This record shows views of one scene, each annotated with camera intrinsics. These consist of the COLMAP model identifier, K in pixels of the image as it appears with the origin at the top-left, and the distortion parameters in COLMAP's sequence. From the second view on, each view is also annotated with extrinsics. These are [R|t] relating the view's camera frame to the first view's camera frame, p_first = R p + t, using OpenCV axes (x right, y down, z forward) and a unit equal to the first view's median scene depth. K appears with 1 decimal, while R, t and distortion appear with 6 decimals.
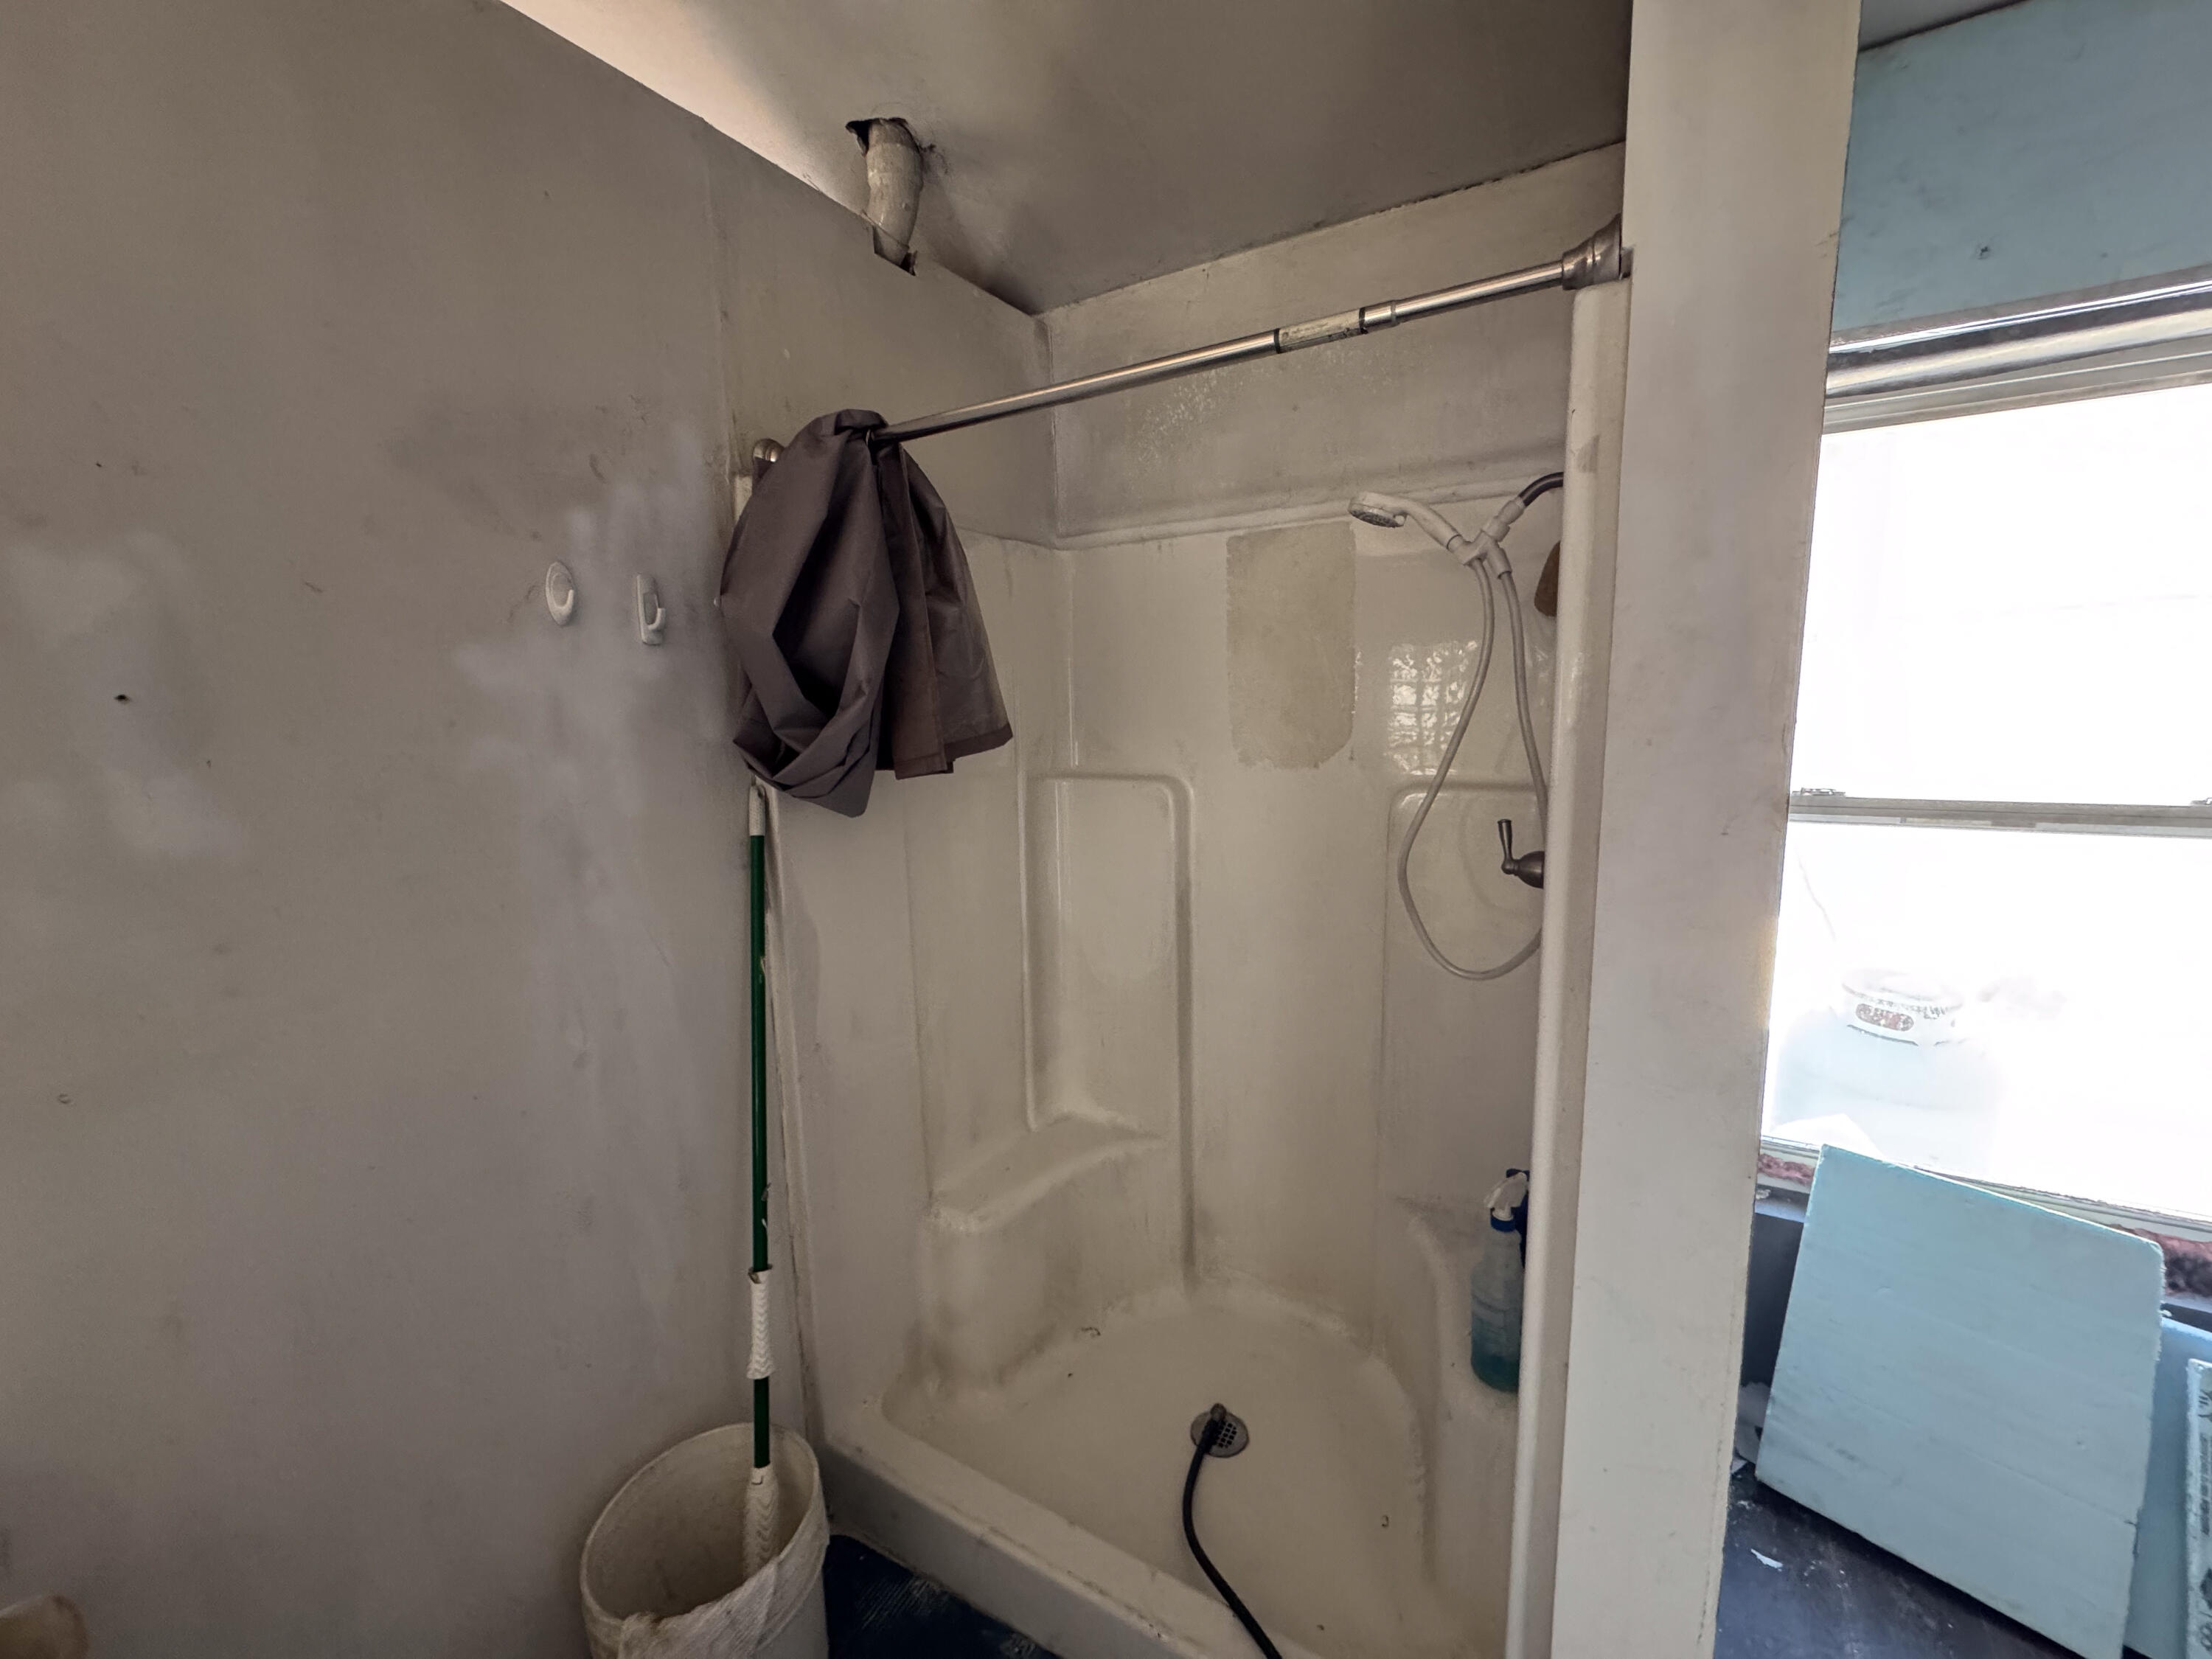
lens RADIAL K [[878.1, 0, 1103.7], [0, 878.1, 823.0], [0, 0, 1]] dist [-0.000771, -0.000321]
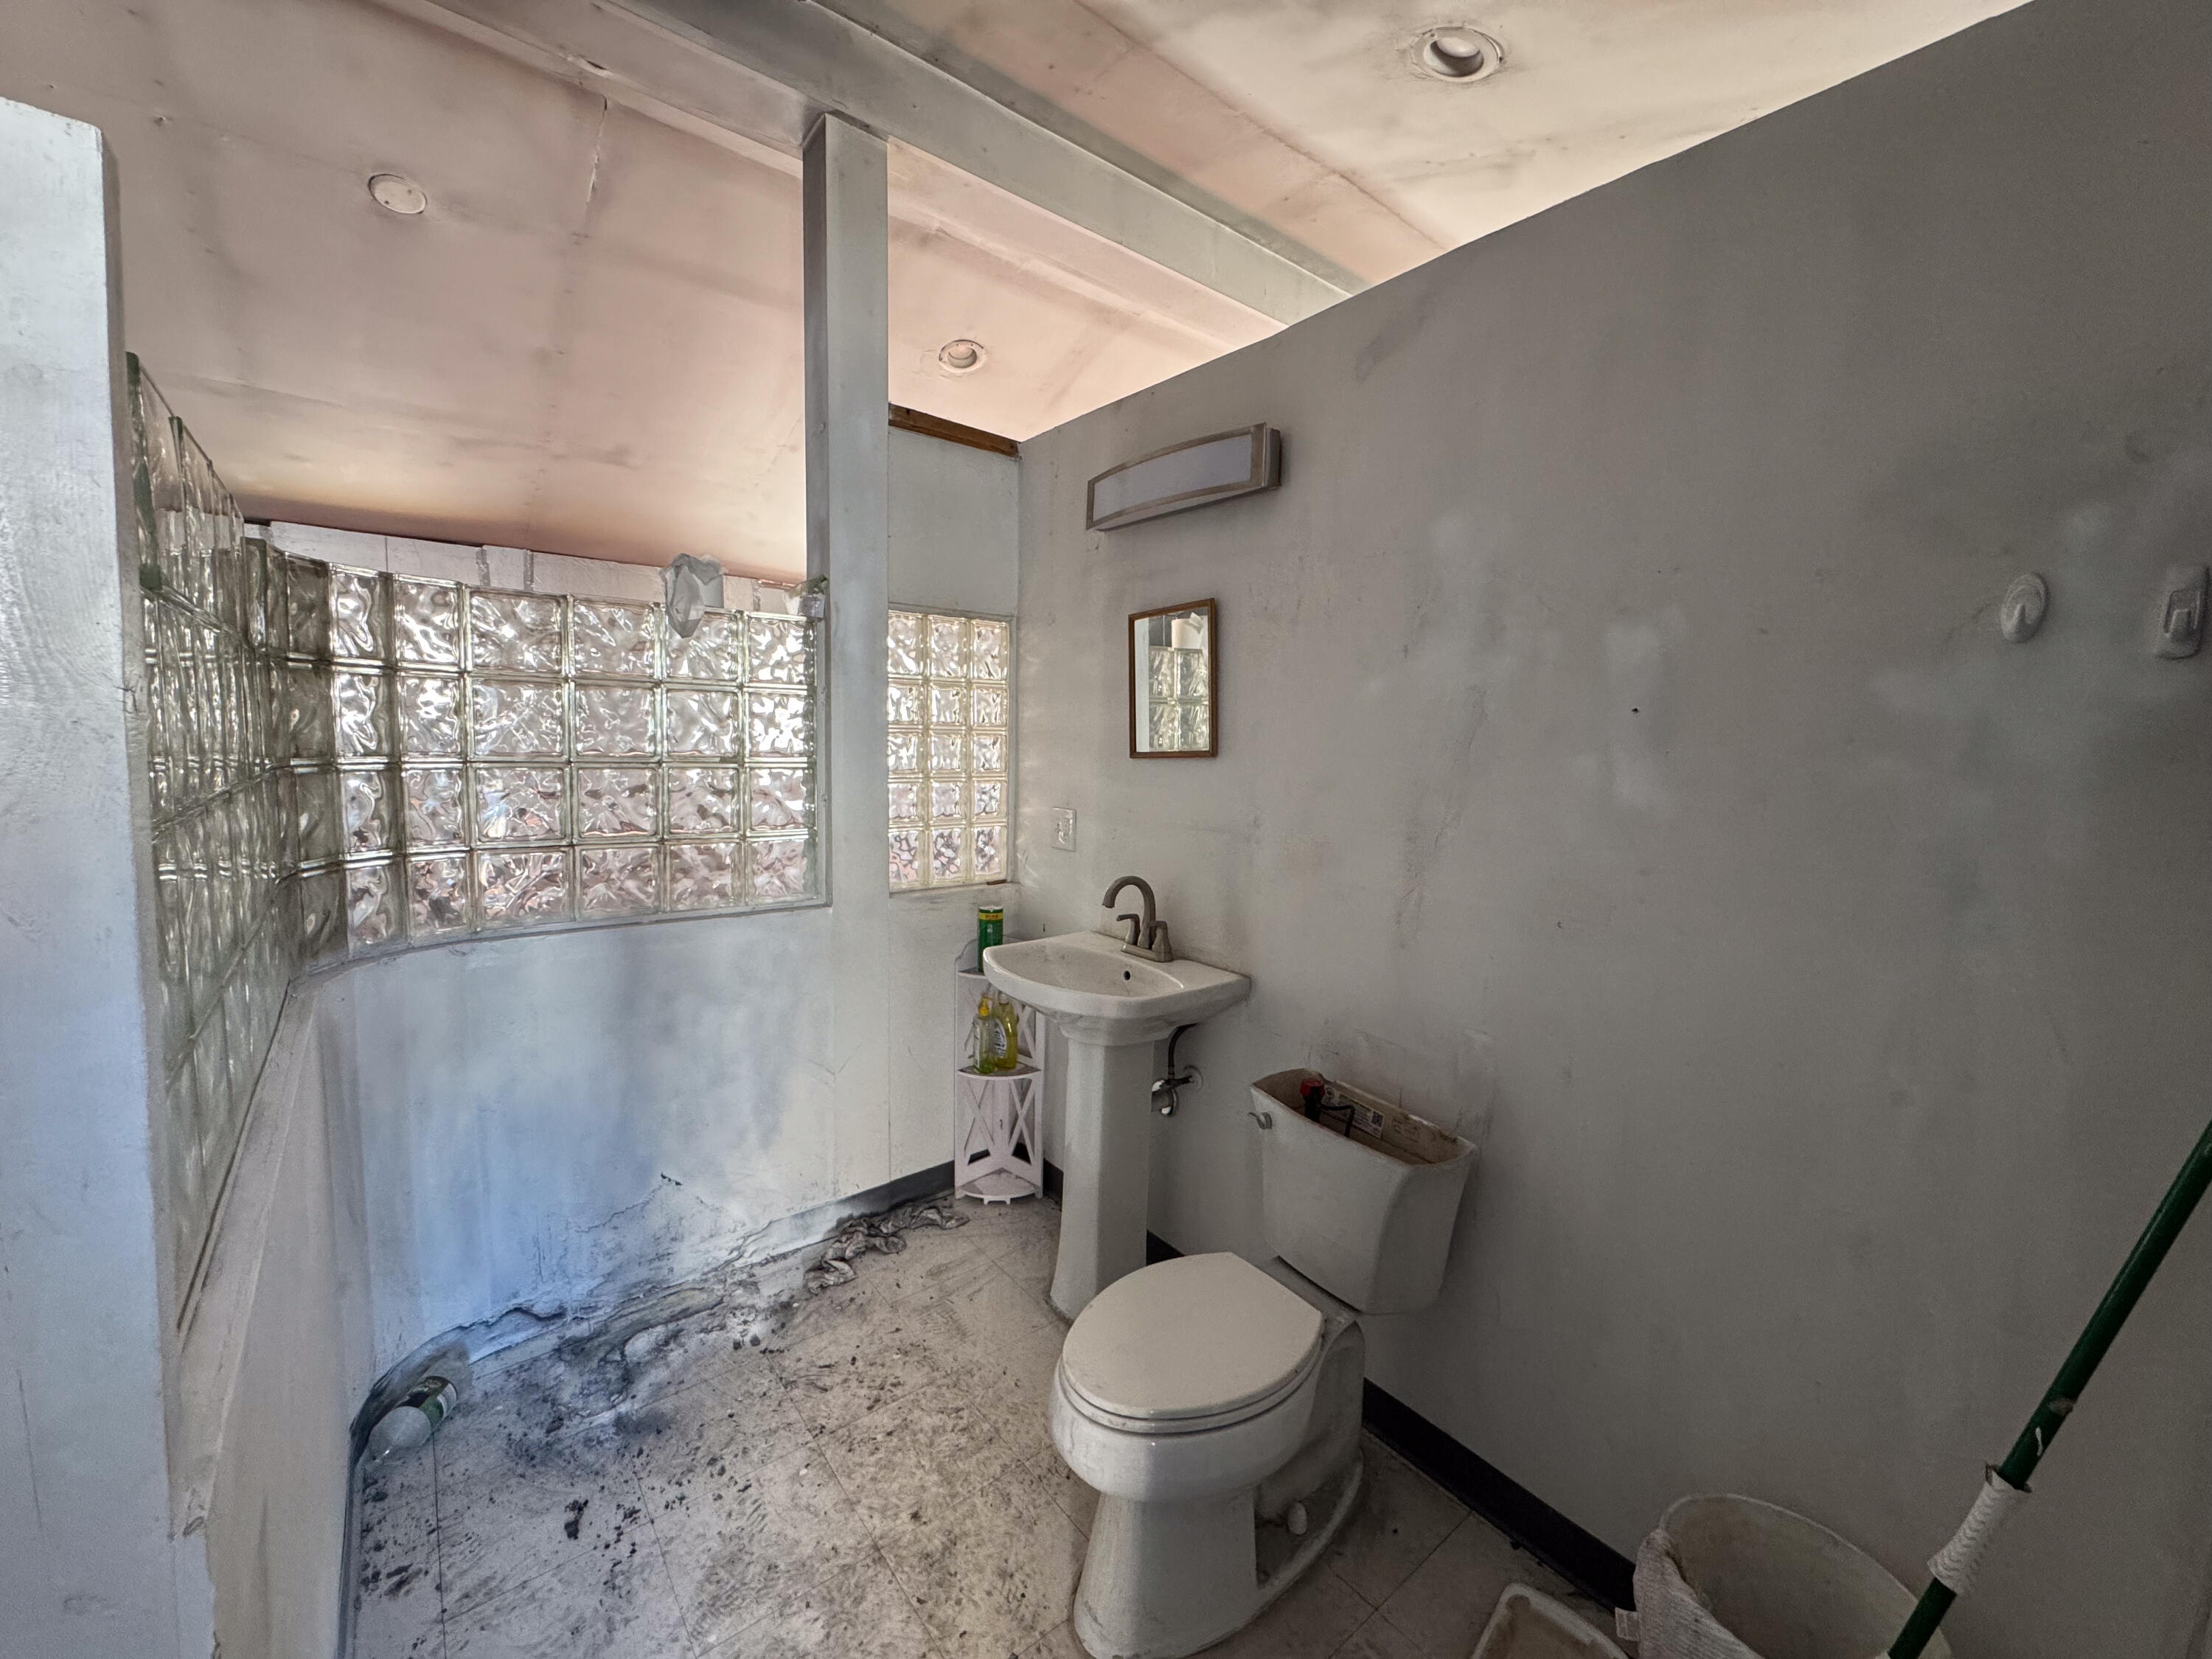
lens RADIAL K [[878.1, 0, 1106.7], [0, 878.1, 835.8], [0, 0, 1]] dist [-0.000771, -0.000321]
pose [[-0.353380, 0.132585, -0.926037, 0.570816], [-0.170363, 0.964231, 0.203065, -0.052953], [0.919836, 0.229522, -0.318153, 0.447884]]
